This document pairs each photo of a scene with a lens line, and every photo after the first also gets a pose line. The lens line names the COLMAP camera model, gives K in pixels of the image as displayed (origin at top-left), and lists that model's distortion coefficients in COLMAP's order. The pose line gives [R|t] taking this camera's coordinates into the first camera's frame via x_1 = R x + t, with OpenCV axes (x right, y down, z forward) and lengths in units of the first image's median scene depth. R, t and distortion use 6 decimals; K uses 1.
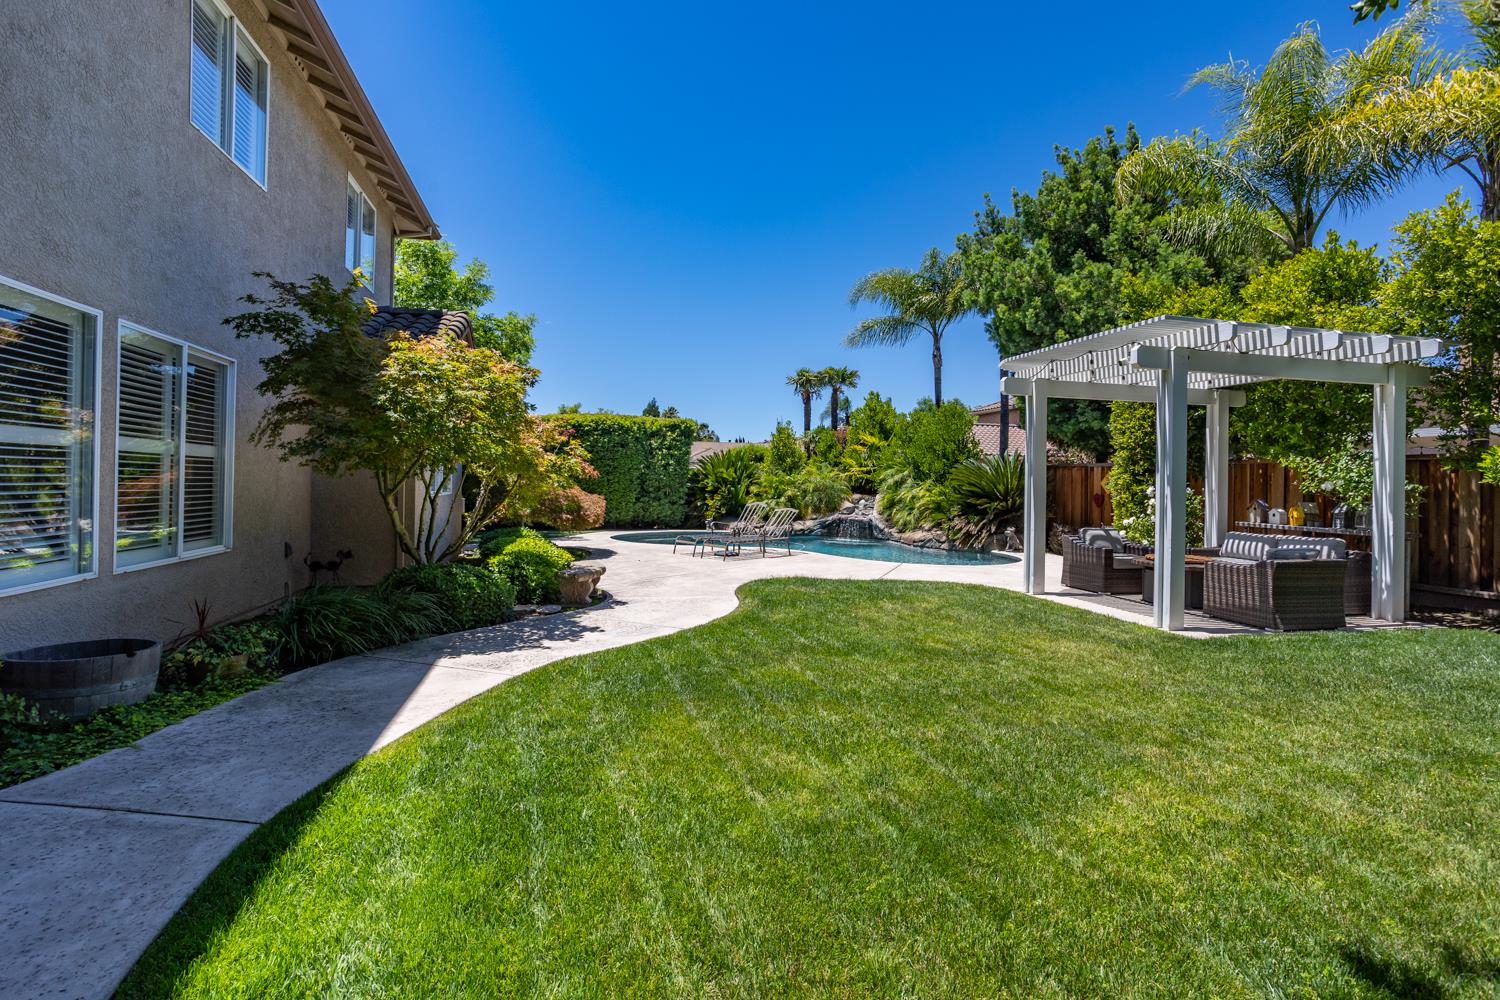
lens RADIAL K [[742.7, 0, 756.0], [0, 742.7, 493.6], [0, 0, 1]] dist [-0.006248, 0.001733]
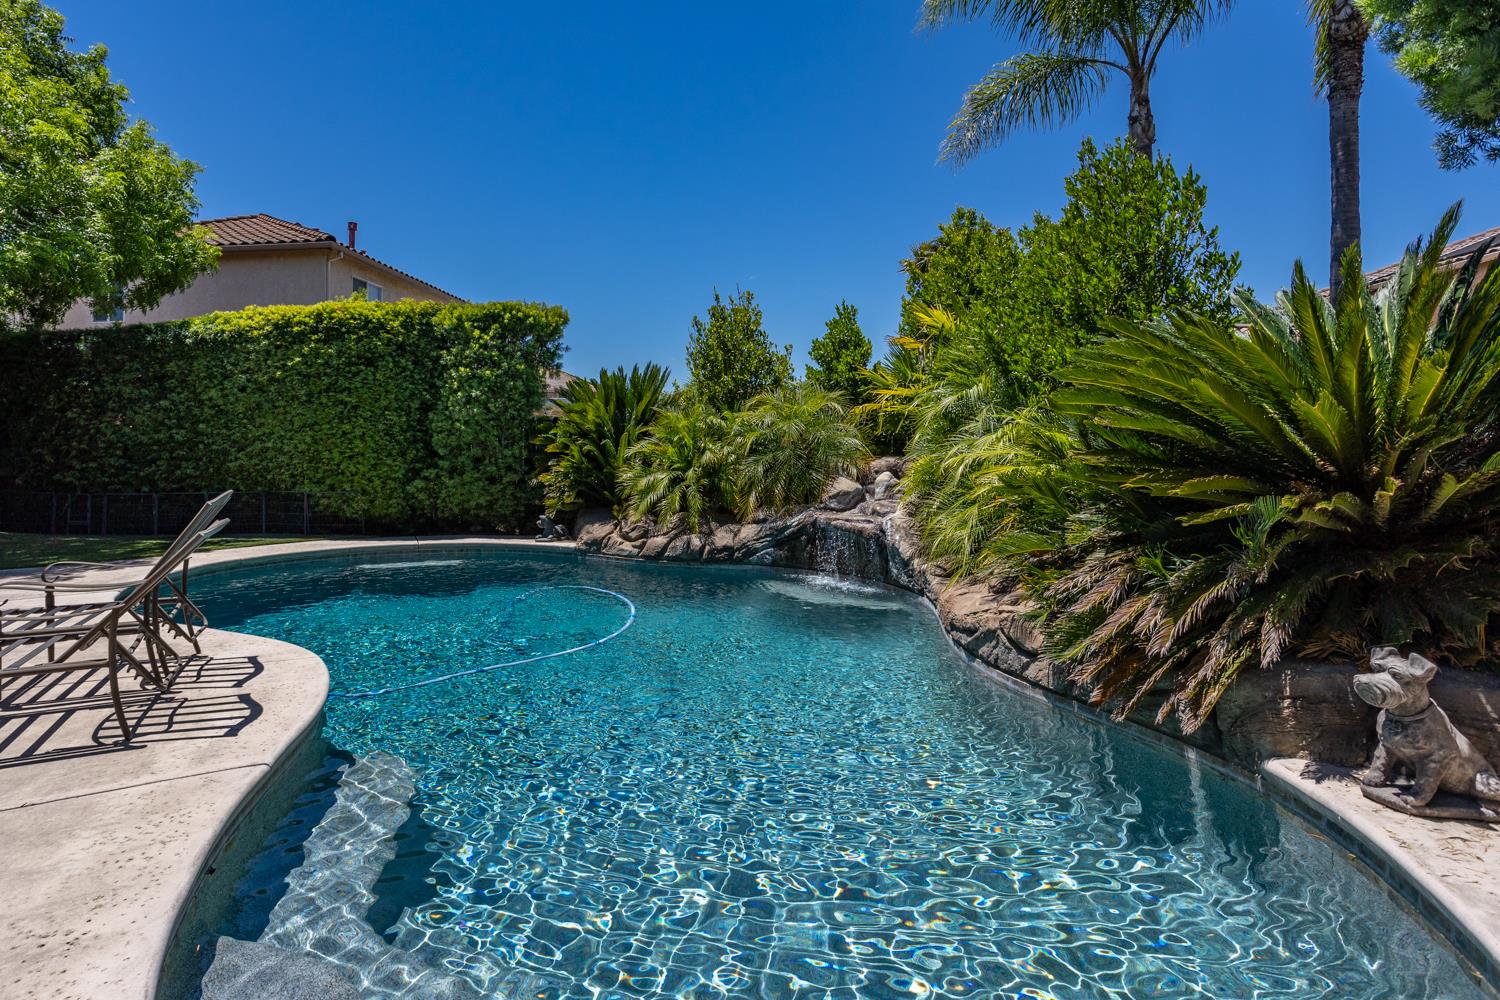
lens RADIAL K [[797.6, 0, 695.1], [0, 797.6, 453.4], [0, 0, 1]] dist [-0.001699, 0.001876]
pose [[0.934306, -0.012458, -0.356254, 0.223977], [0.009321, 0.999901, -0.010522, 0.002374], [0.356350, 0.006511, 0.934330, 0.667573]]
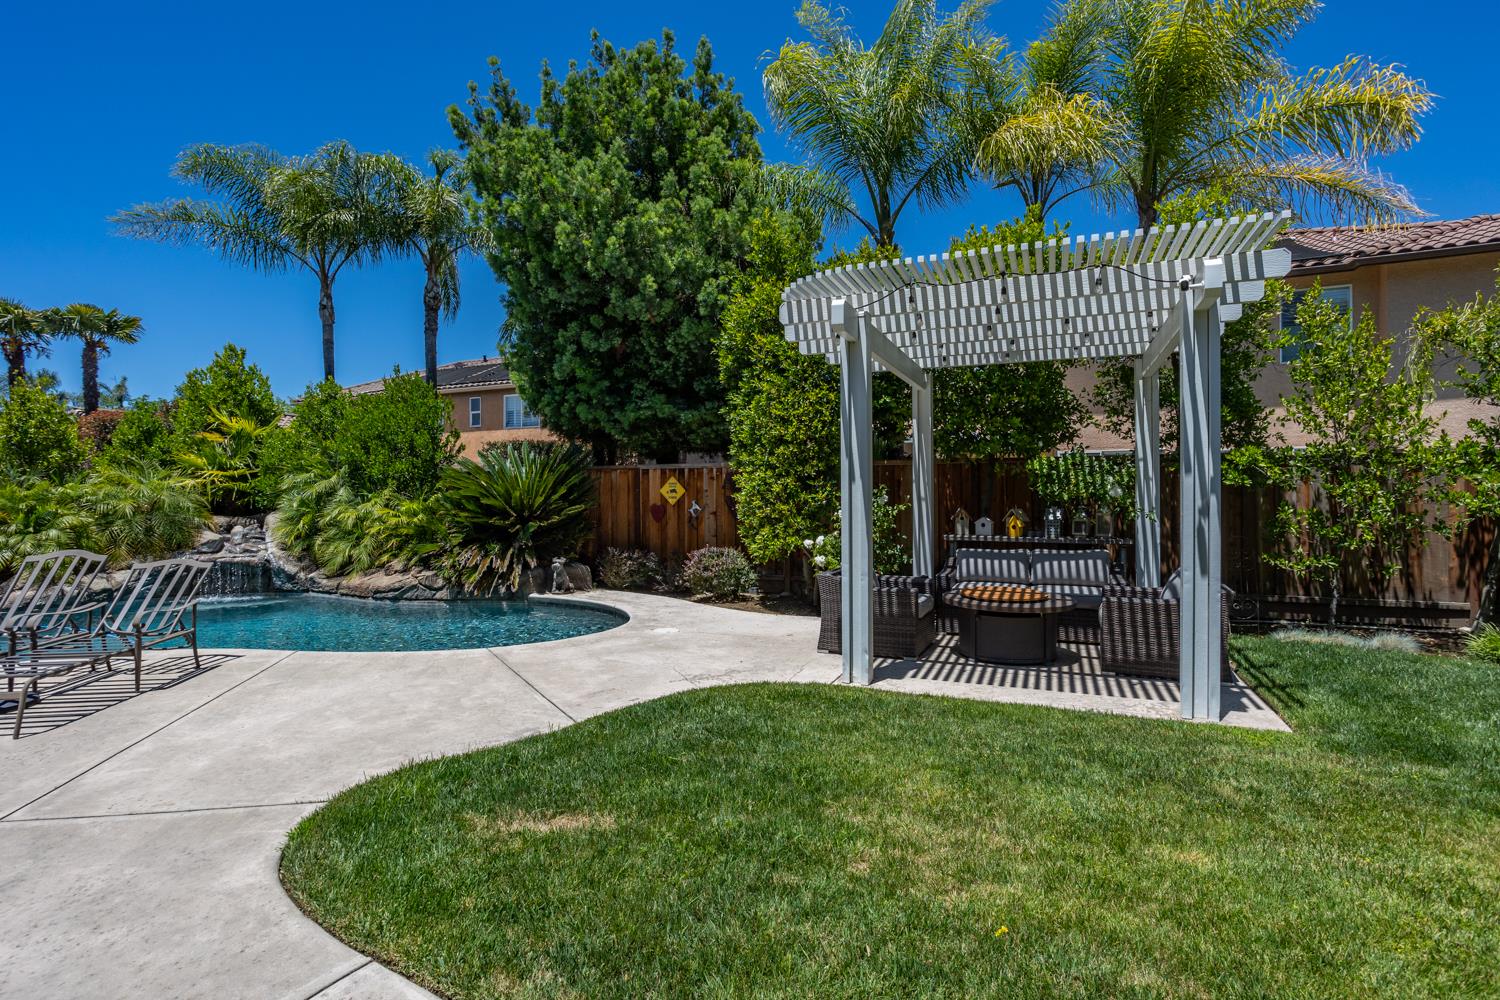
lens RADIAL K [[742.7, 0, 744.0], [0, 742.7, 495.2], [0, 0, 1]] dist [-0.006248, 0.001733]
pose [[0.619961, -0.021130, 0.784348, -0.072758], [0.026997, 0.999620, 0.005591, -0.009355], [-0.784168, 0.017709, 0.620296, 0.377031]]
